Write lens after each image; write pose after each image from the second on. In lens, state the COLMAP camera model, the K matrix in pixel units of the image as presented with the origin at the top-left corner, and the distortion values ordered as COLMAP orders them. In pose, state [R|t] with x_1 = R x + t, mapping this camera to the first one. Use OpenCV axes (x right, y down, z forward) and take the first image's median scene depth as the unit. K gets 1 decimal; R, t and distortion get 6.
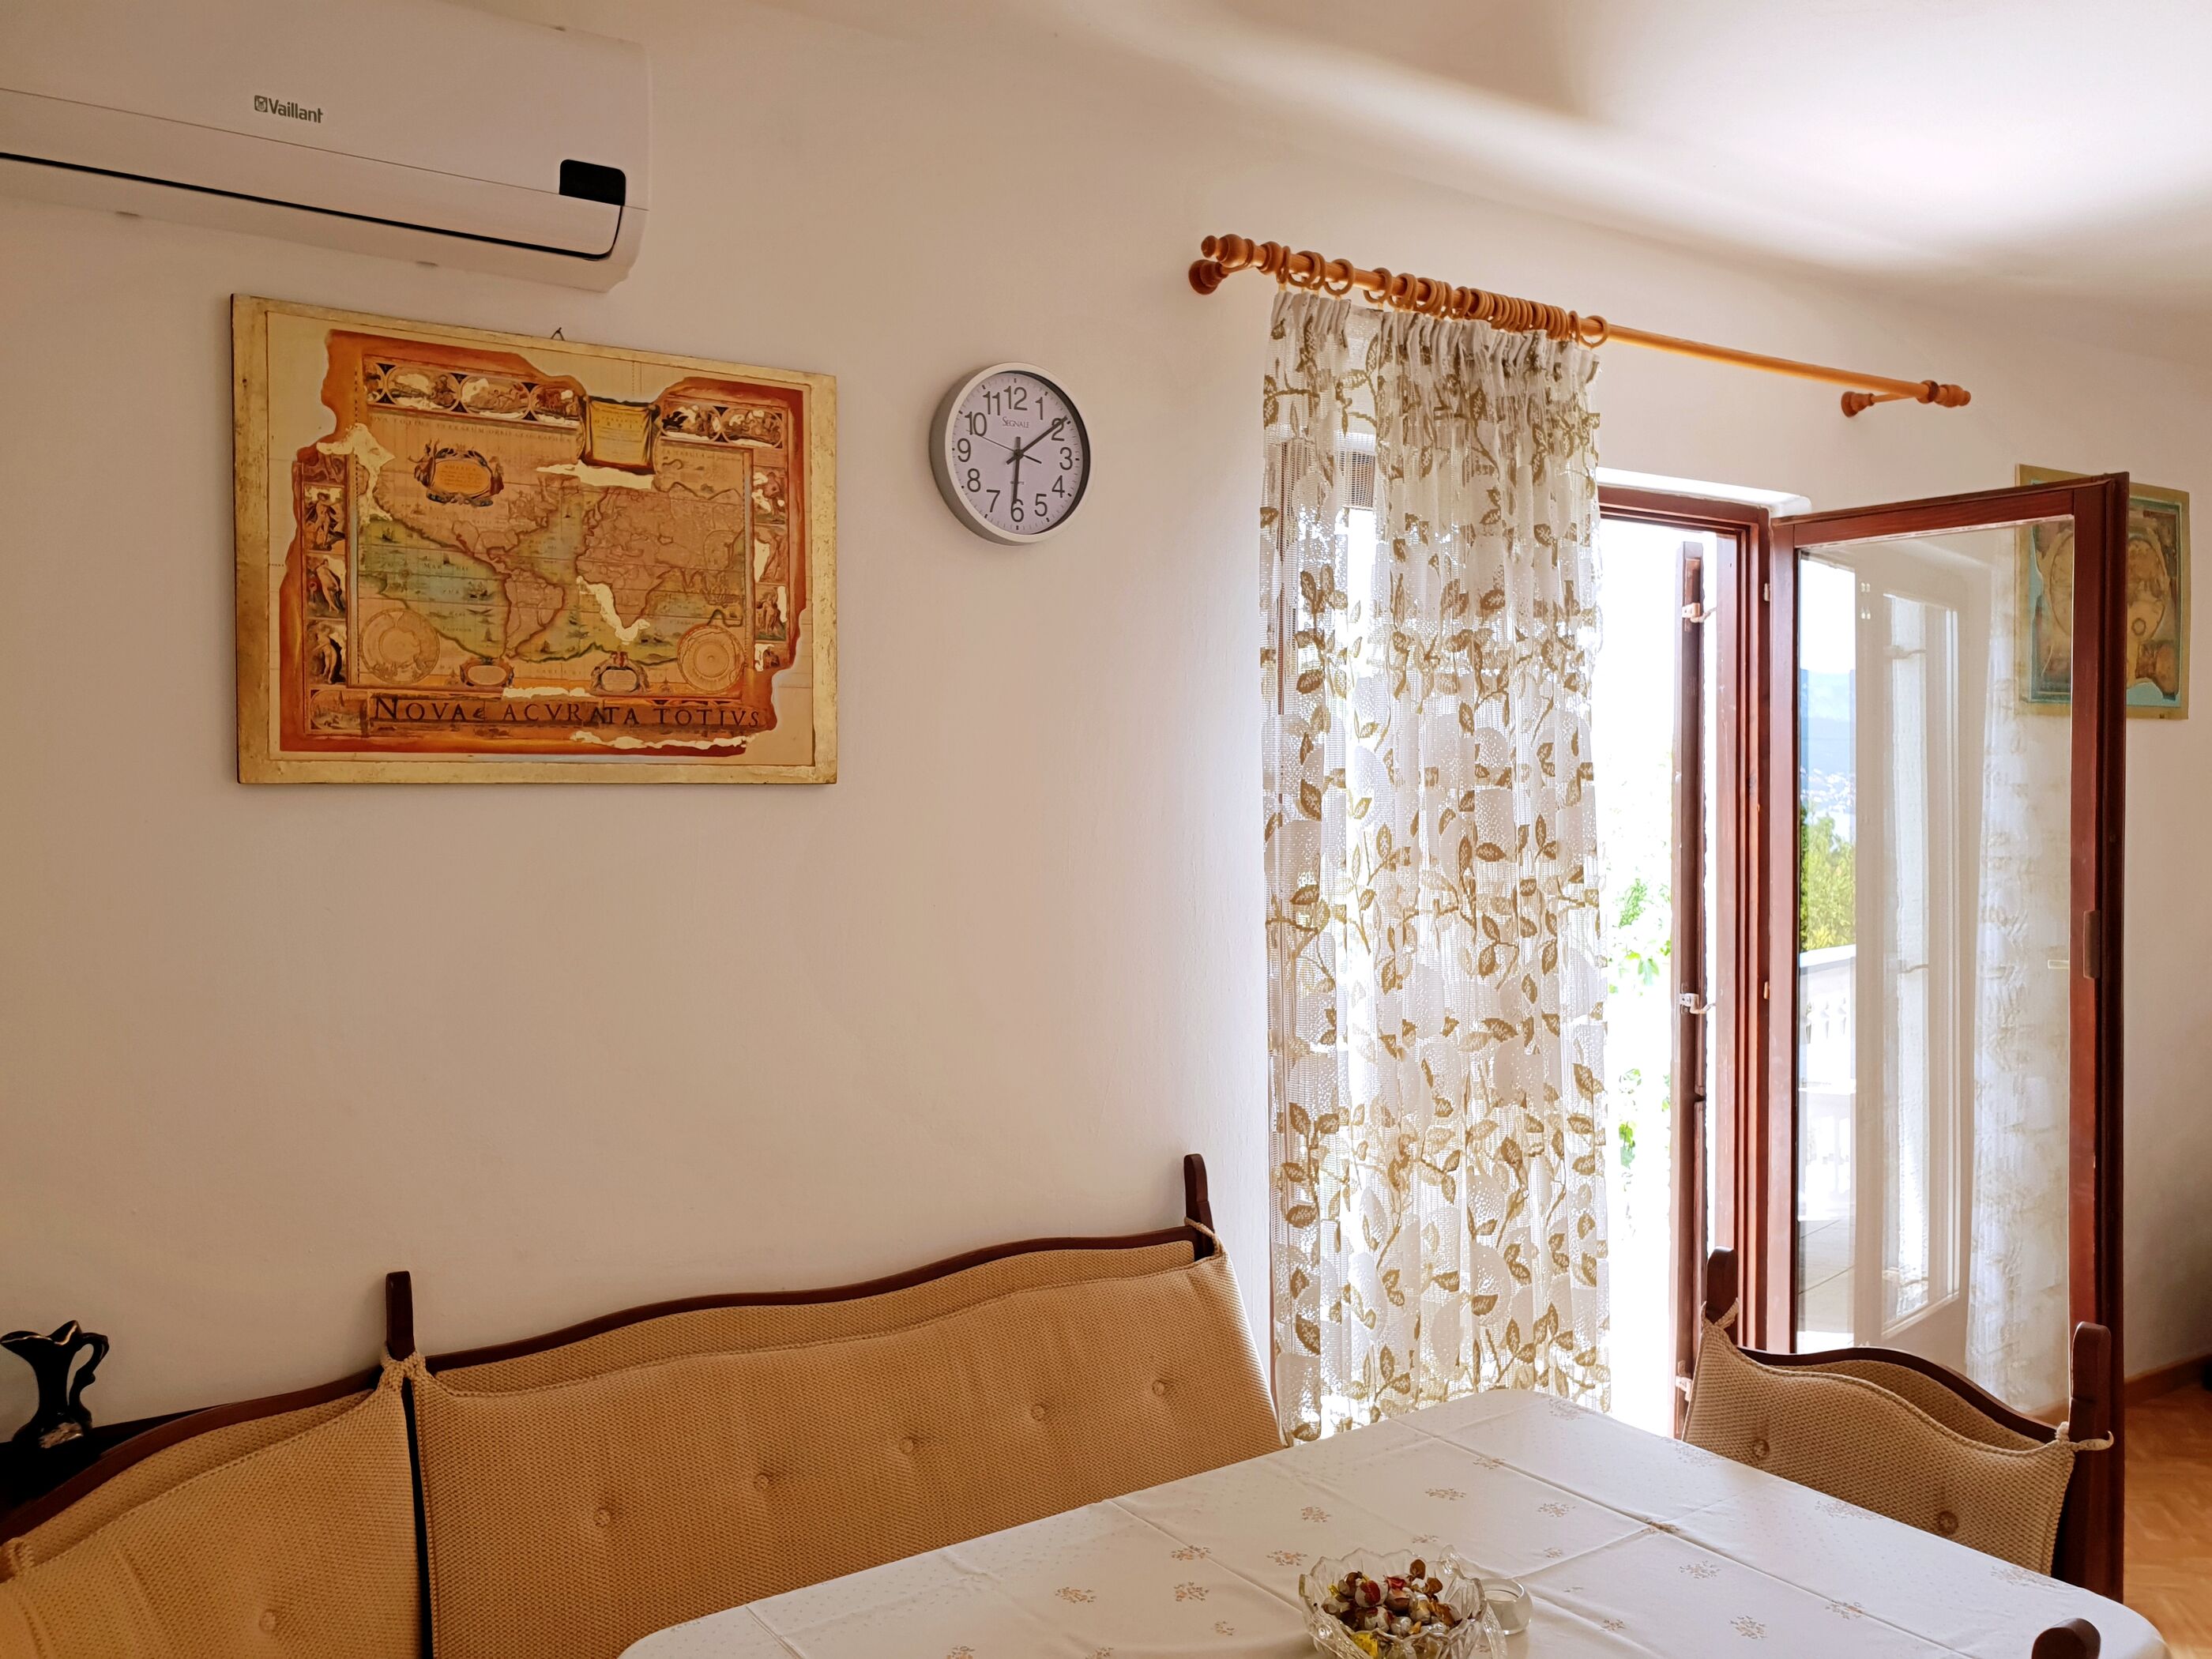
lens RADIAL K [[1724.9, 0, 1111.5], [0, 1724.9, 819.9], [0, 0, 1]] dist [0.028446, -0.004257]
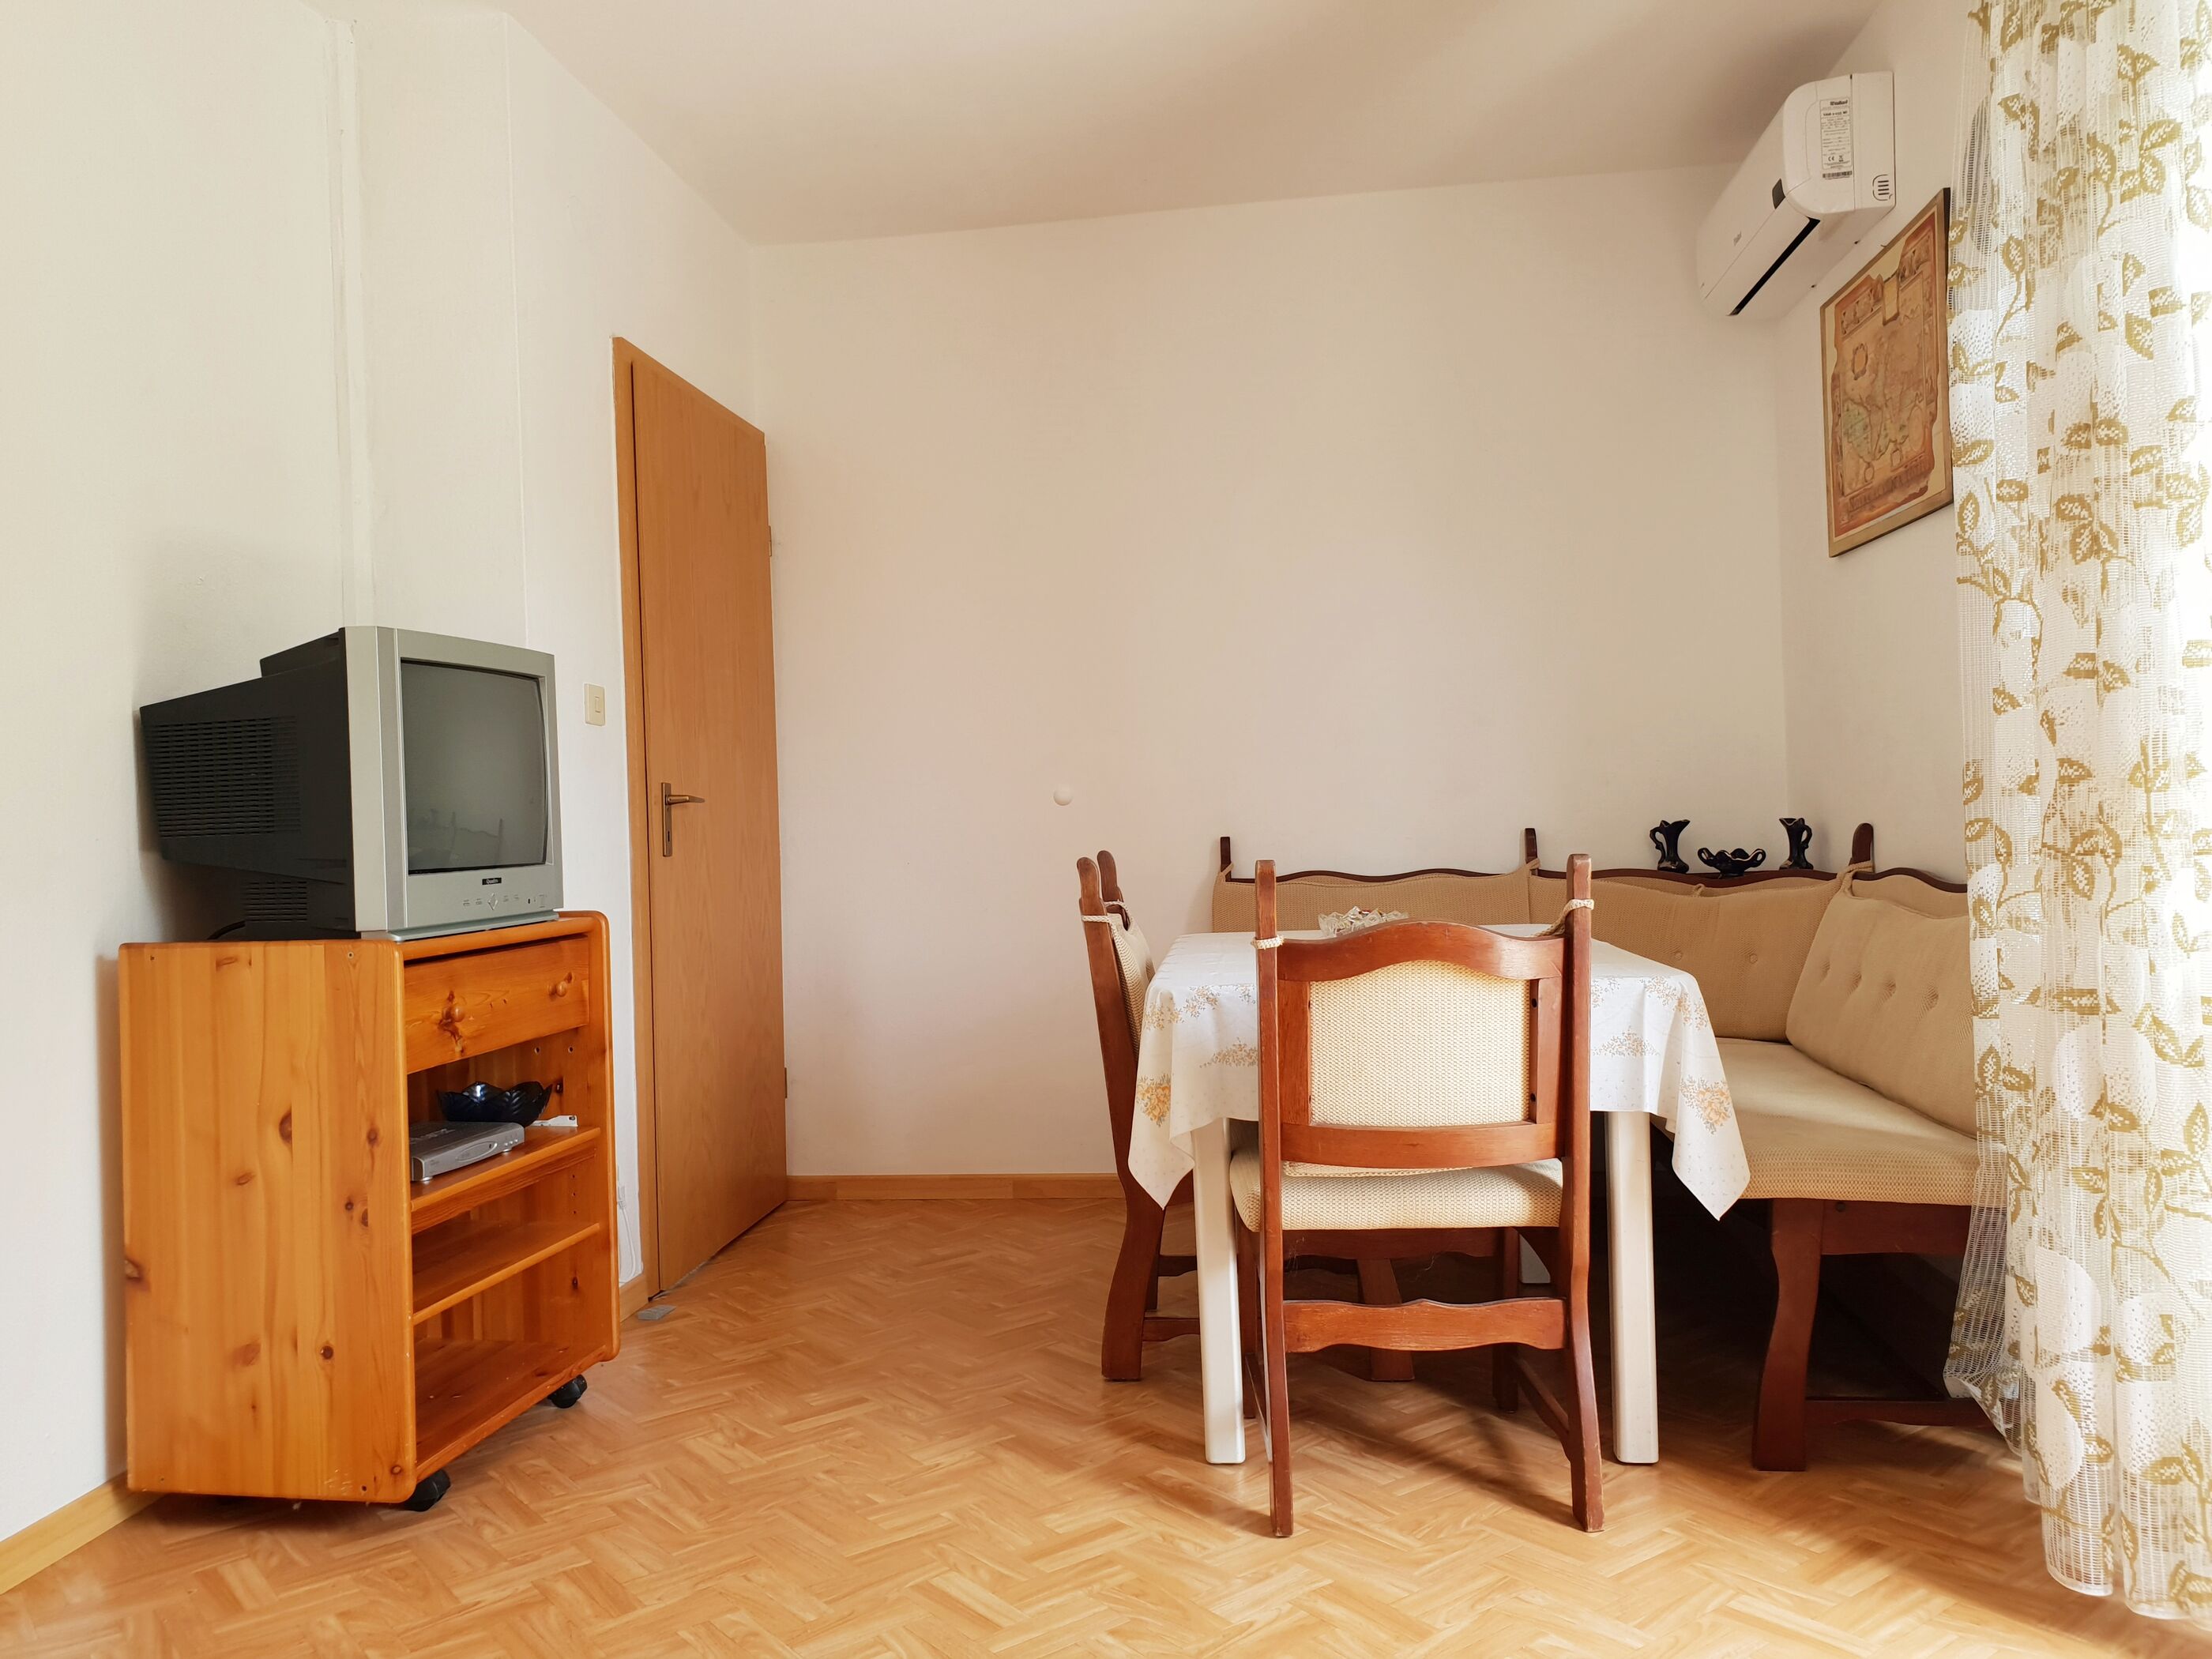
lens RADIAL K [[1724.9, 0, 1096.5], [0, 1724.9, 812.2], [0, 0, 1]] dist [0.028446, -0.004257]
pose [[-0.634204, 0.032891, -0.772466, 1.404606], [0.036050, 0.999266, 0.012951, 0.192188], [0.772325, -0.019634, -0.634924, 1.464503]]
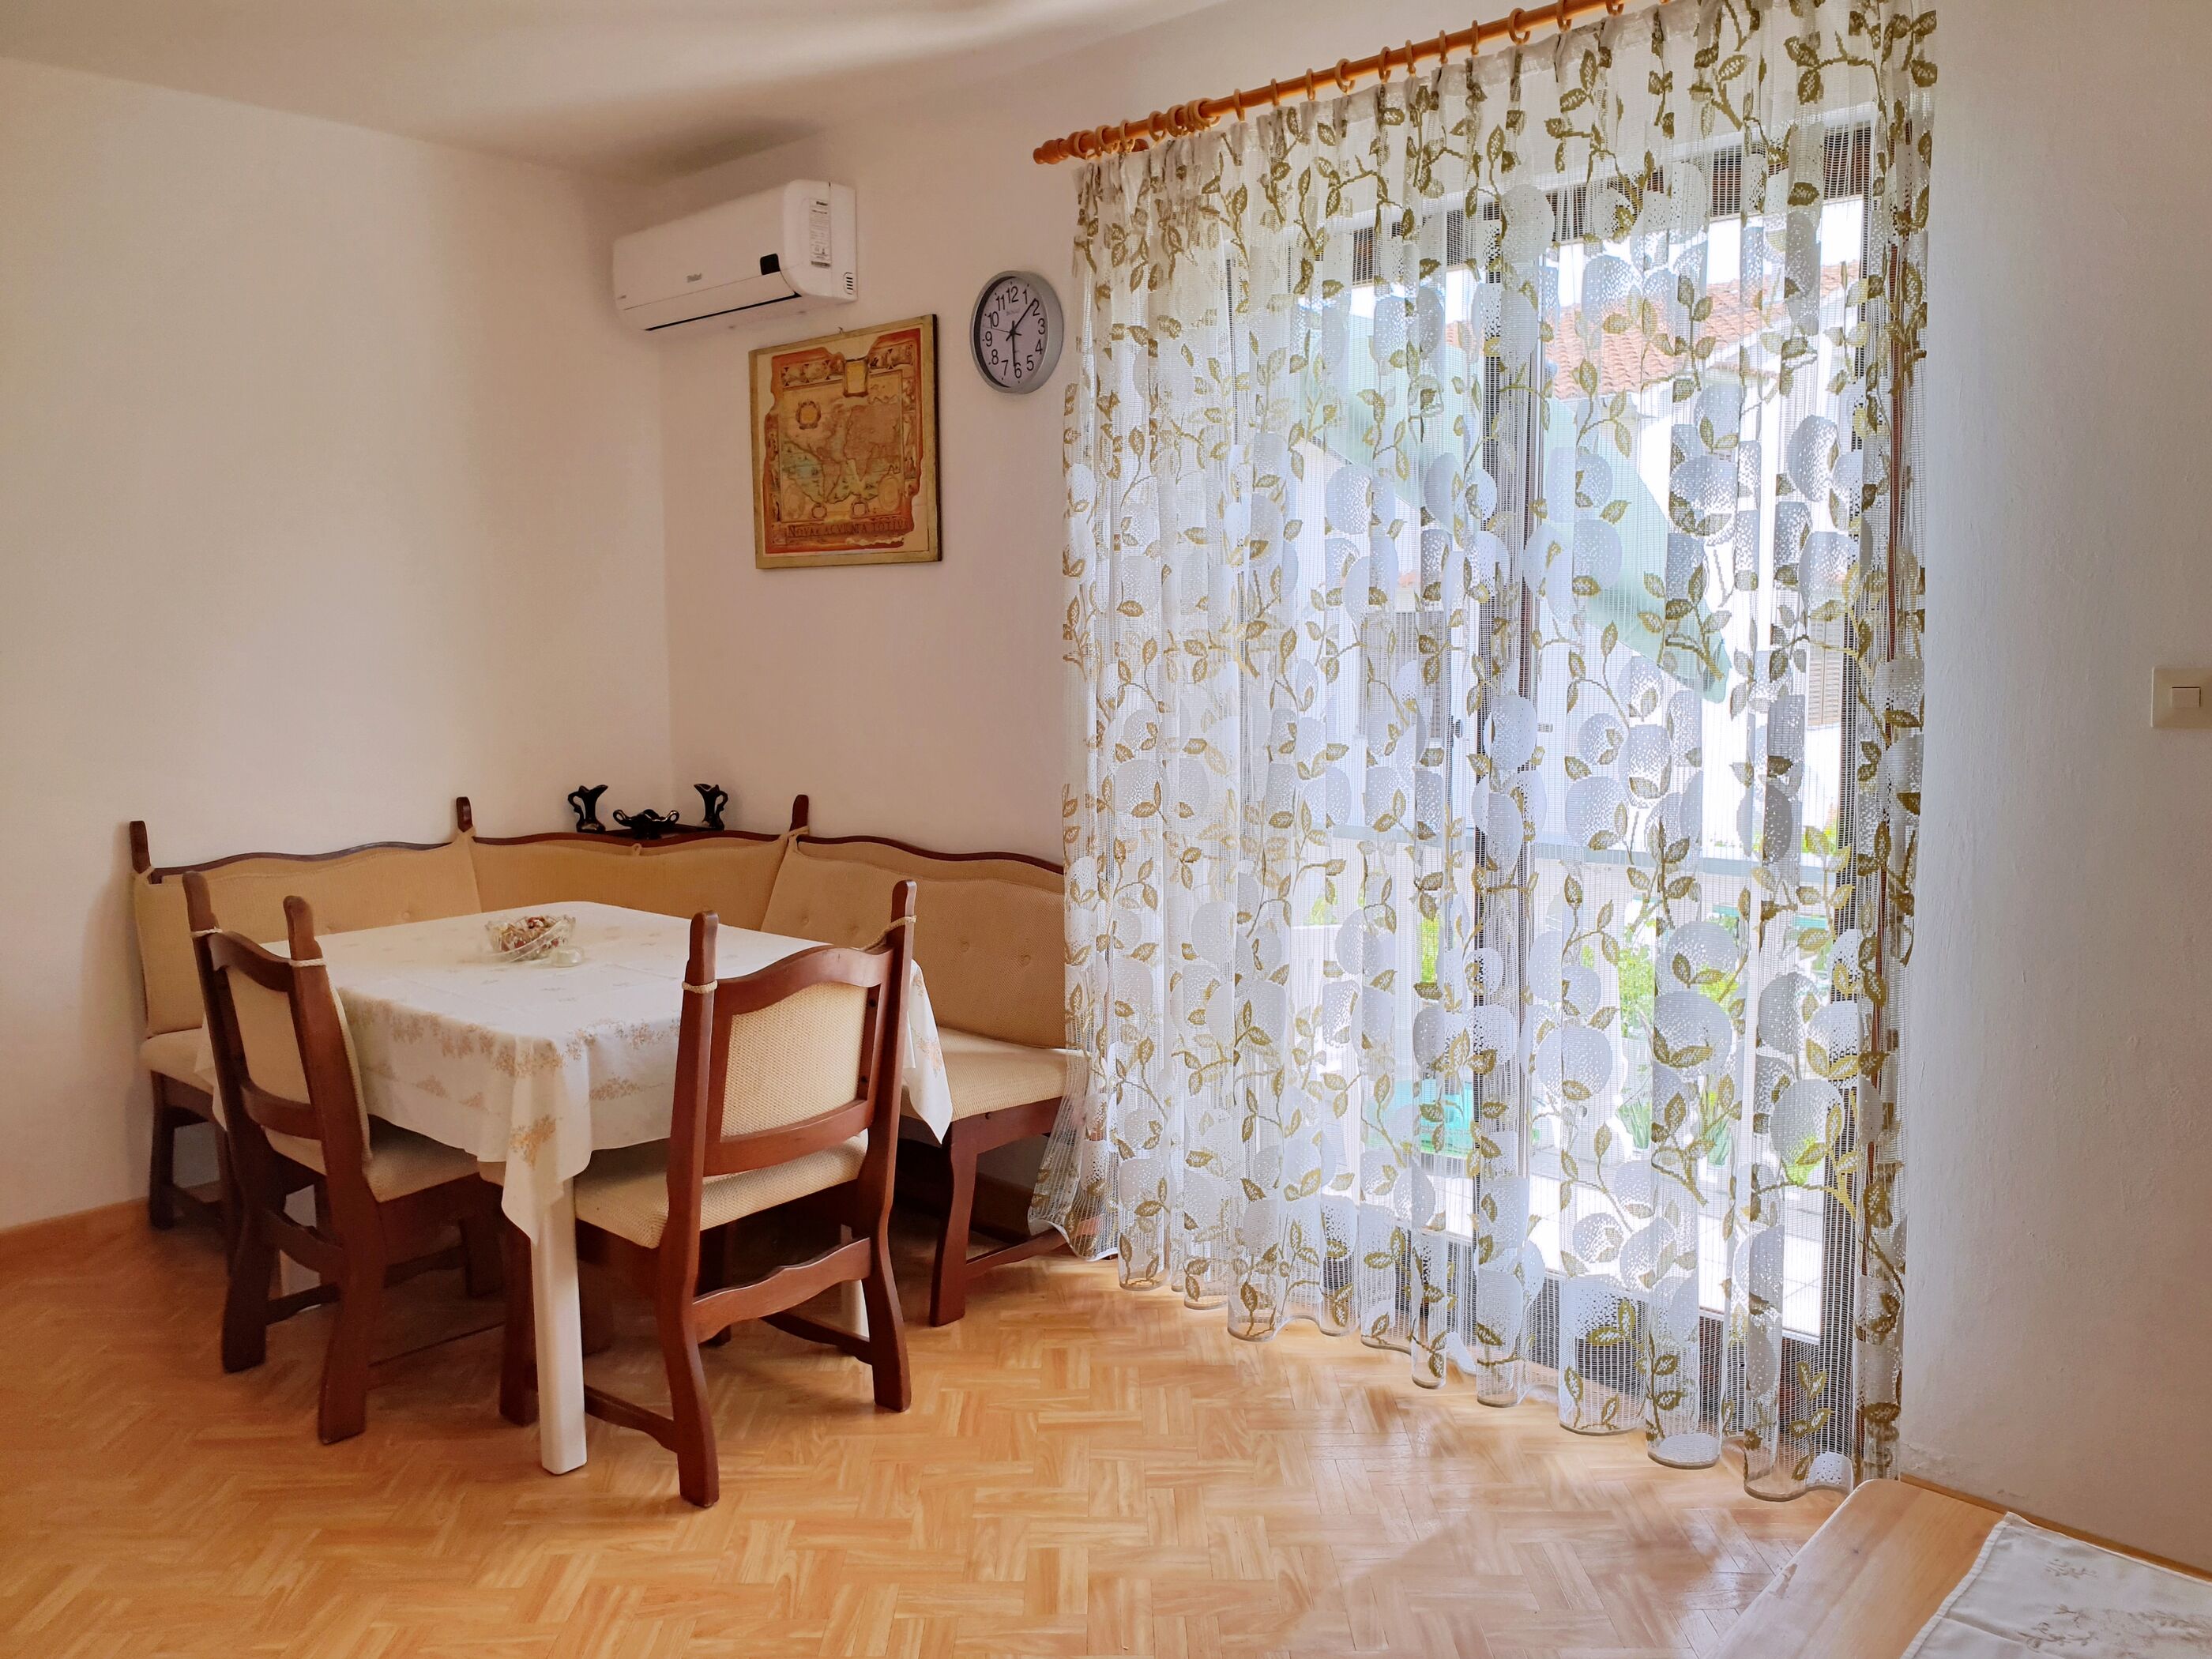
lens RADIAL K [[1724.9, 0, 1093.2], [0, 1724.9, 824.6], [0, 0, 1]] dist [0.028446, -0.004257]
pose [[0.233247, 0.119694, -0.965023, 1.704299], [-0.000049, 0.992397, 0.123077, 0.030880], [0.972417, -0.028660, 0.231480, 0.822156]]
